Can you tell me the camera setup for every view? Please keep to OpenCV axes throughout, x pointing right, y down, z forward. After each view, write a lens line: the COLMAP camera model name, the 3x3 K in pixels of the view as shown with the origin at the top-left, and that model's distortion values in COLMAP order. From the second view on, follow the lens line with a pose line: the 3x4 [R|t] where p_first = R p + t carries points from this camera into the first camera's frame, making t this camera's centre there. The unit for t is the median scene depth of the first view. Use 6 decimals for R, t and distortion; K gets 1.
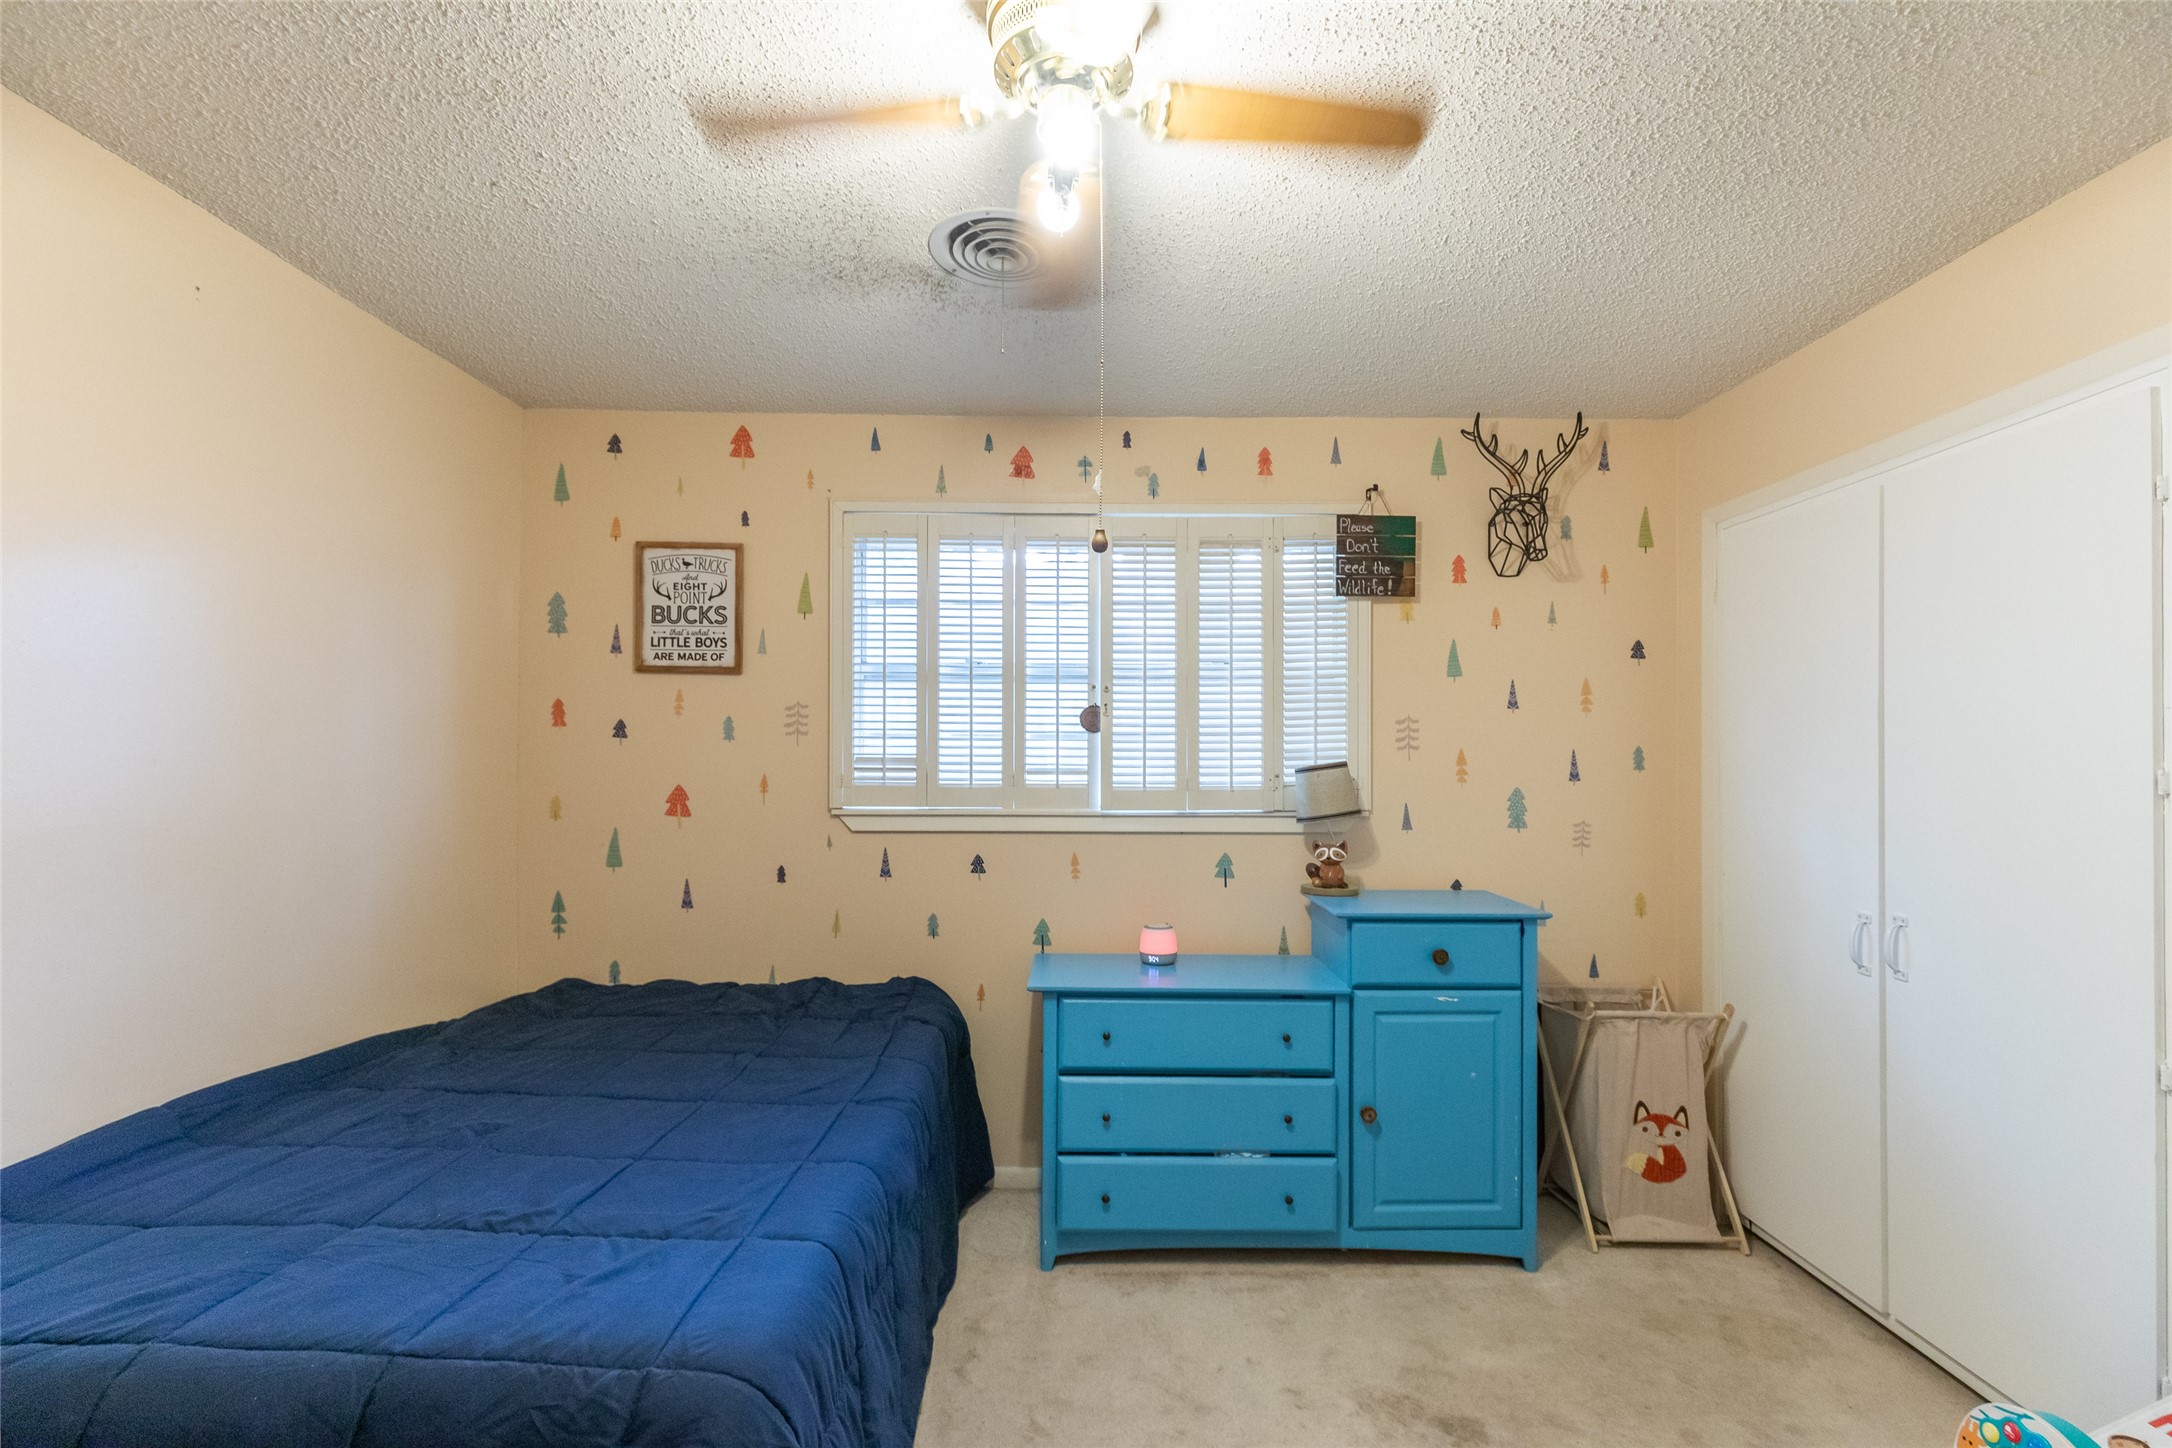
lens RADIAL K [[981.0, 0, 1085.8], [0, 981.0, 736.4], [0, 0, 1]] dist [0.010783, -0.003155]
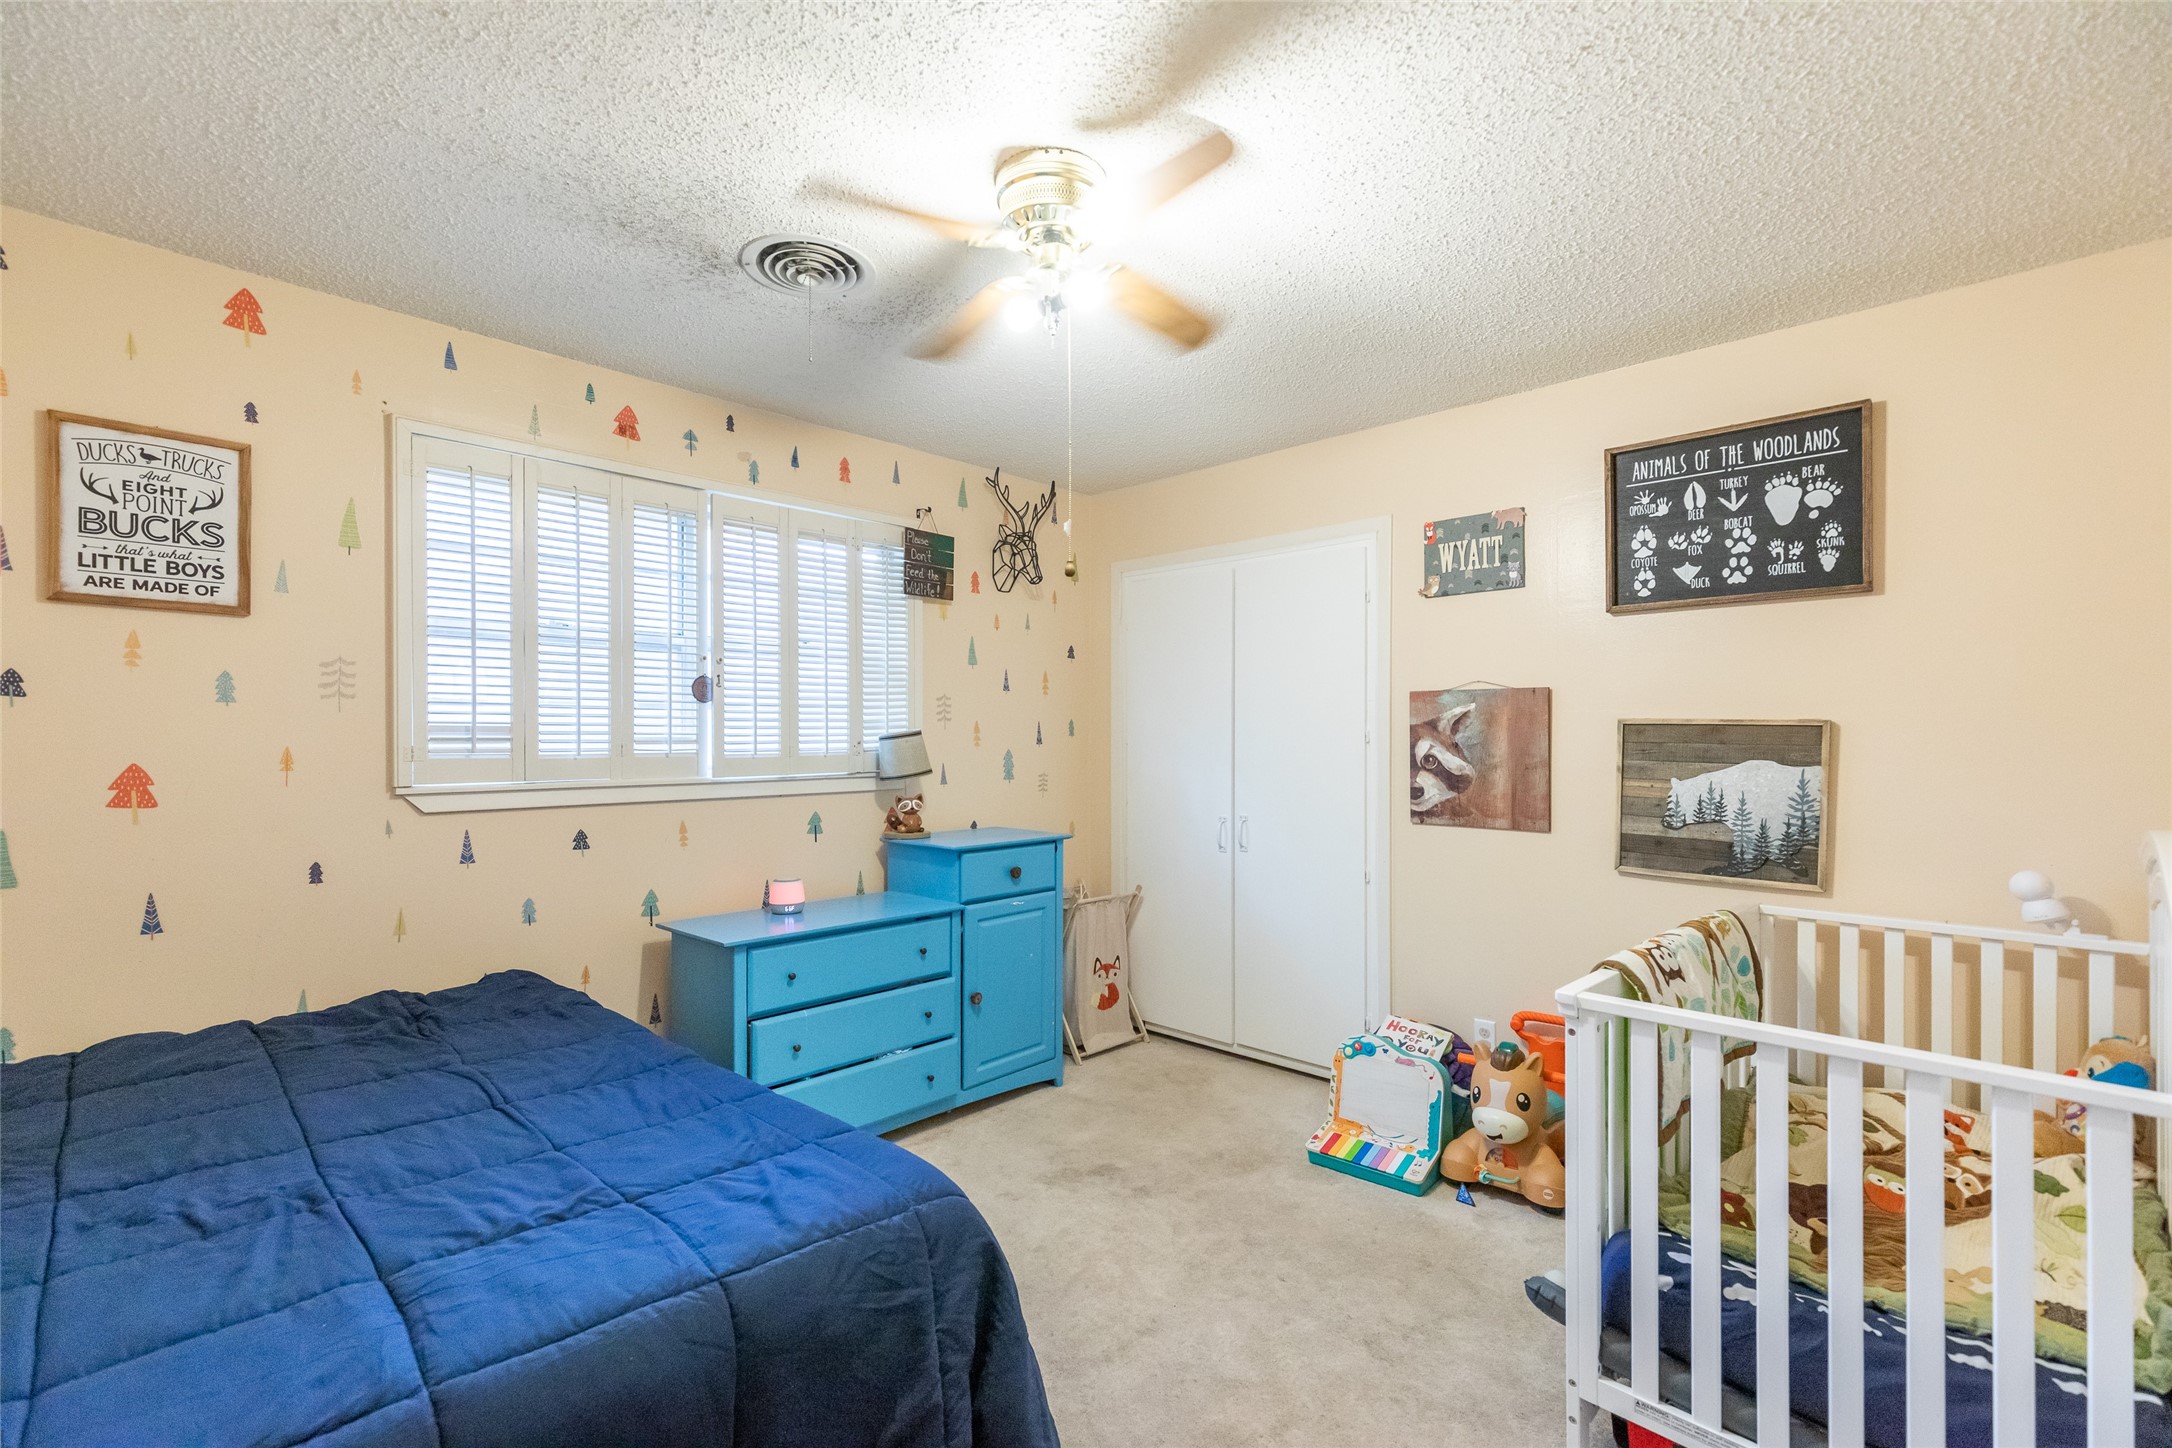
lens RADIAL K [[981.0, 0, 1080.4], [0, 981.0, 727.3], [0, 0, 1]] dist [0.010783, -0.003155]
pose [[0.688060, 0.001400, 0.725652, -0.469103], [-0.008633, 0.999943, 0.006256, 0.012437], [-0.725602, -0.010569, 0.688033, 0.004660]]
